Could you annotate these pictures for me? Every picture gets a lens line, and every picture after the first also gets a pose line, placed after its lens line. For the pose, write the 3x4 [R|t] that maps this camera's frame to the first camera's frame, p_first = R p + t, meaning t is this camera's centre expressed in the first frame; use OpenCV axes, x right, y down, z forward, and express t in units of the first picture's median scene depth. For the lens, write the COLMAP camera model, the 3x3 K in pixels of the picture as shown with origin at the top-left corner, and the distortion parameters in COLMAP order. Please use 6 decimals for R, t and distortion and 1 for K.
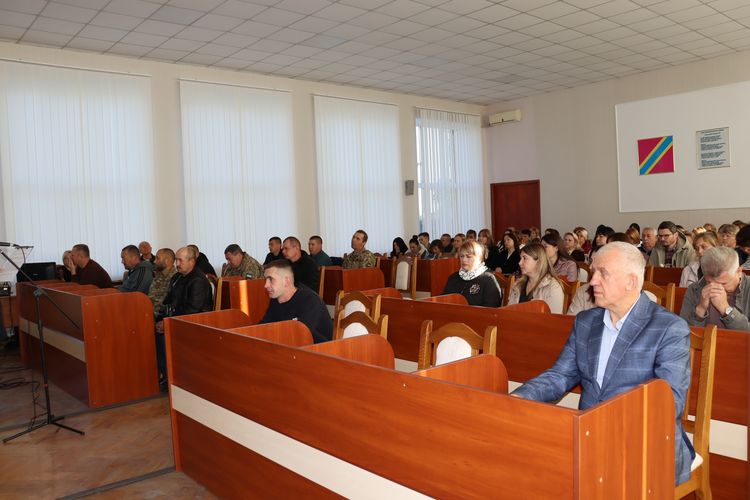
lens RADIAL K [[618.3, 0, 377.6], [0, 618.3, 245.4], [0, 0, 1]] dist [-0.014328, -0.000735]
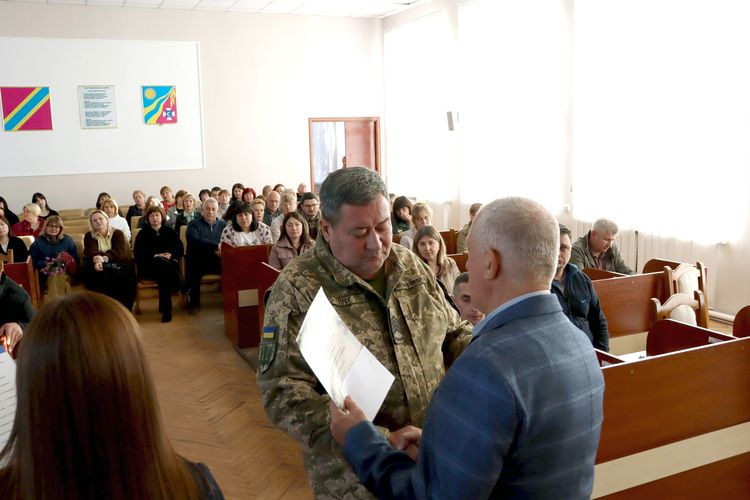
lens RADIAL K [[701.2, 0, 376.9], [0, 701.2, 252.9], [0, 0, 1]] dist [-0.064527, 0.000000]
pose [[0.305468, -0.113564, 0.945406, -0.299833], [0.046599, 0.993456, 0.104279, -0.027068], [-0.951062, 0.012201, 0.308761, 0.264124]]
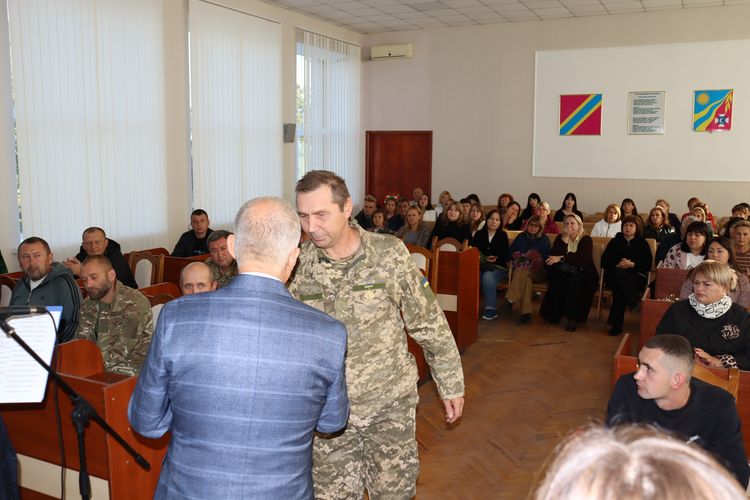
lens RADIAL K [[701.2, 0, 360.9], [0, 701.2, 263.3], [0, 0, 1]] dist [-0.064527, 0.000000]
pose [[0.941113, -0.009033, 0.337971, -0.183053], [-0.027921, 0.994152, 0.104320, -0.028562], [-0.336937, -0.107614, 0.935357, 0.147963]]
